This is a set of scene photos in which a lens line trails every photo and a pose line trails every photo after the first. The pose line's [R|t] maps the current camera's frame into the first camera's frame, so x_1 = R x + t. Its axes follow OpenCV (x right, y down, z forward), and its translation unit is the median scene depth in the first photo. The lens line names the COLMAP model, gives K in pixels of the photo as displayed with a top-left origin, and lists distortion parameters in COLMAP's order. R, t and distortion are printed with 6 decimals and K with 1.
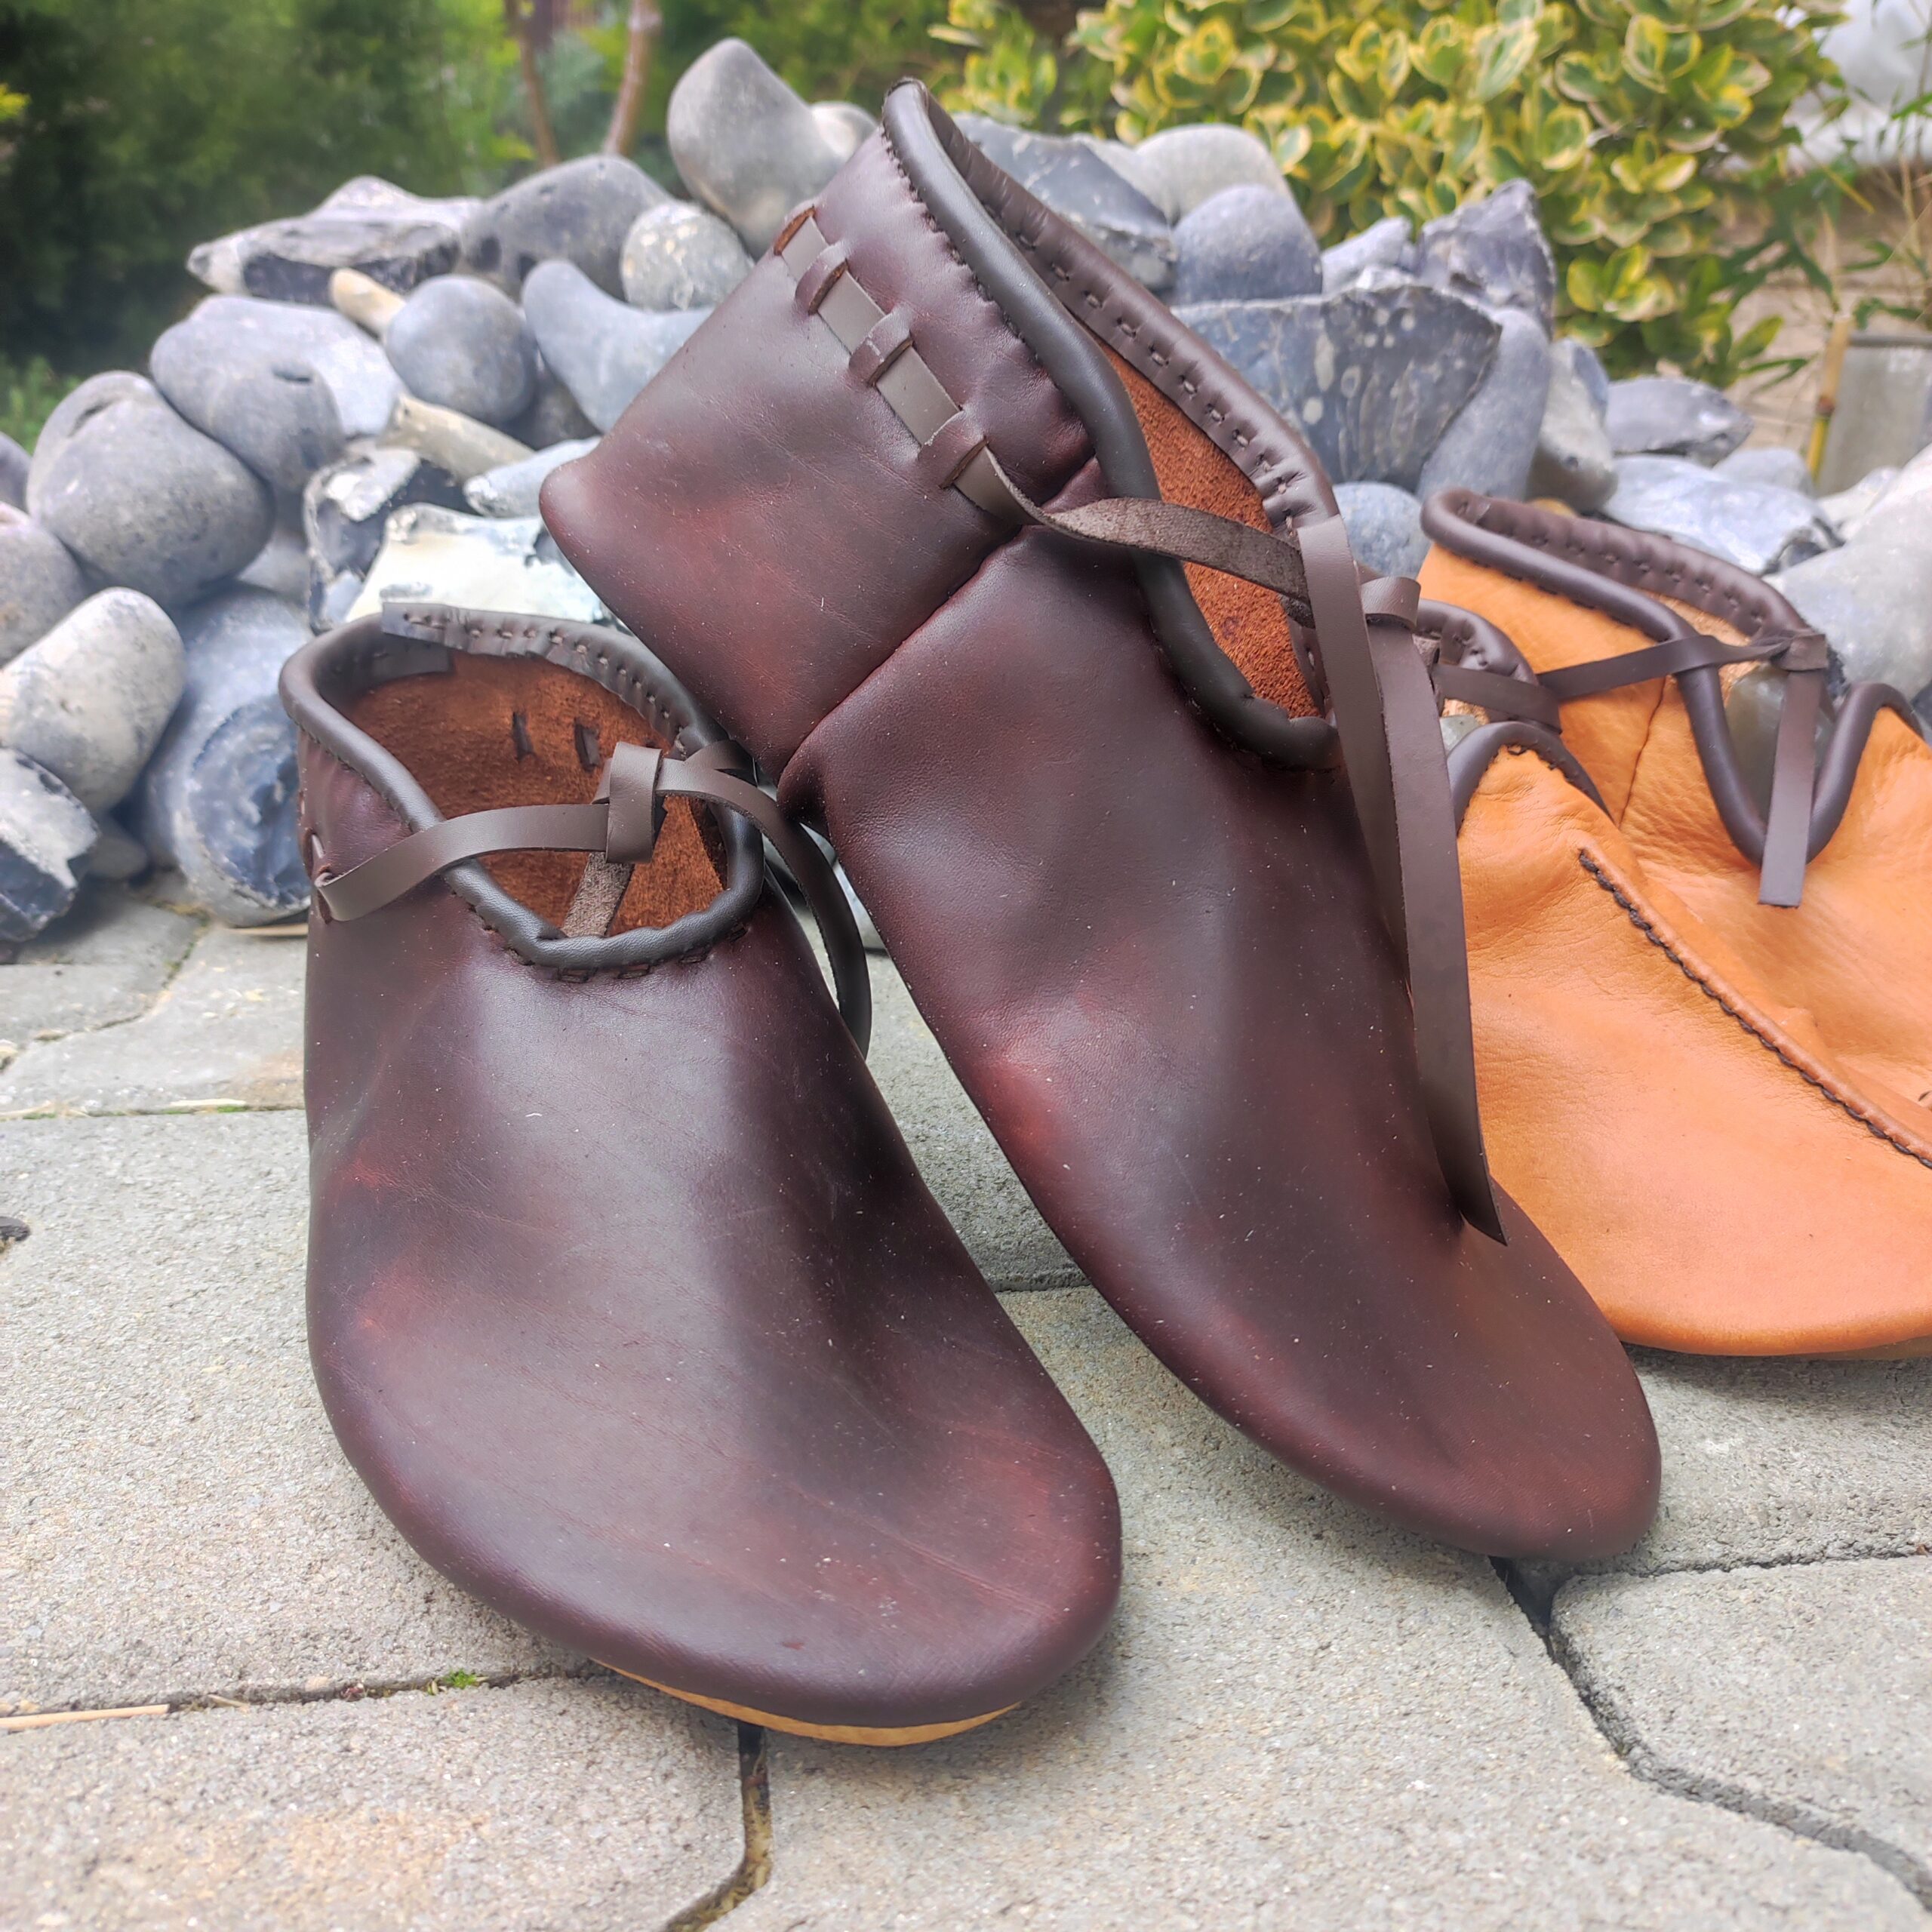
lens RADIAL K [[1904.1, 0, 1000.5], [0, 1904.1, 966.0], [0, 0, 1]] dist [0.007302, -0.008993]
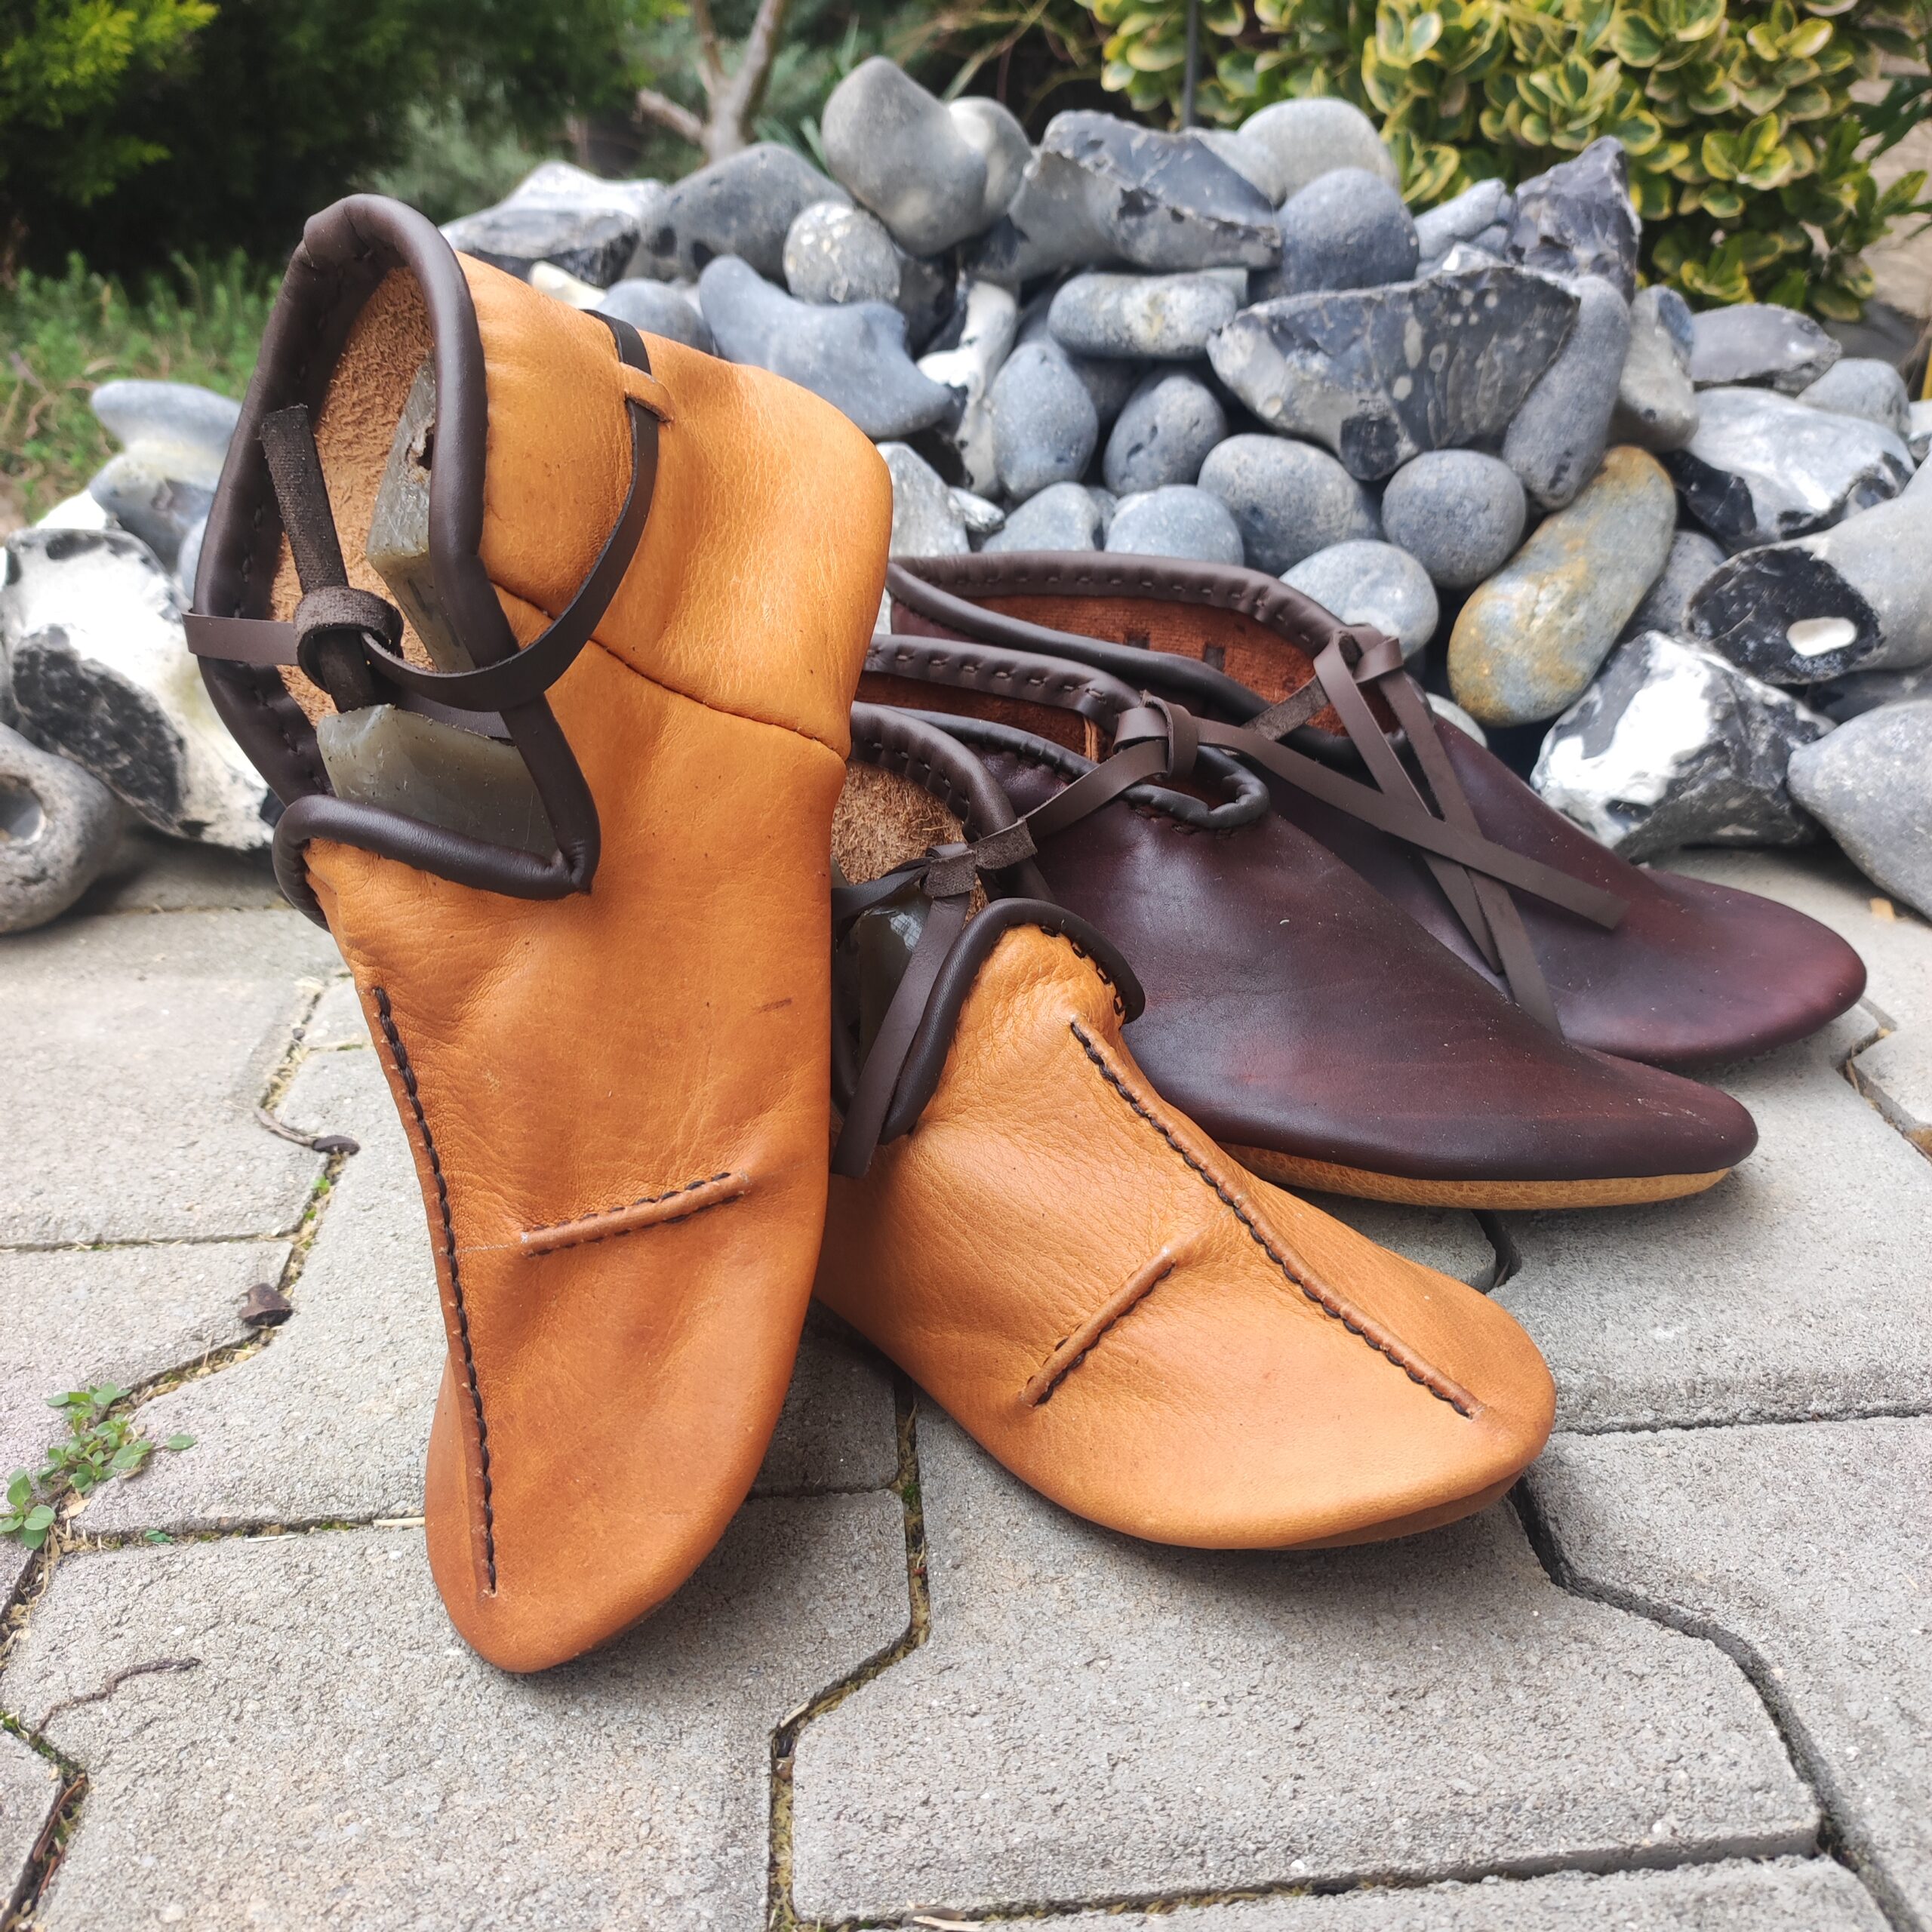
lens RADIAL K [[1904.1, 0, 1000.5], [0, 1904.1, 966.0], [0, 0, 1]] dist [0.007302, -0.008993]
pose [[0.995937, -0.007497, -0.089741, 0.027171], [0.016481, 0.994872, 0.099790, -0.069164], [0.088533, -0.100864, 0.990953, -0.151283]]
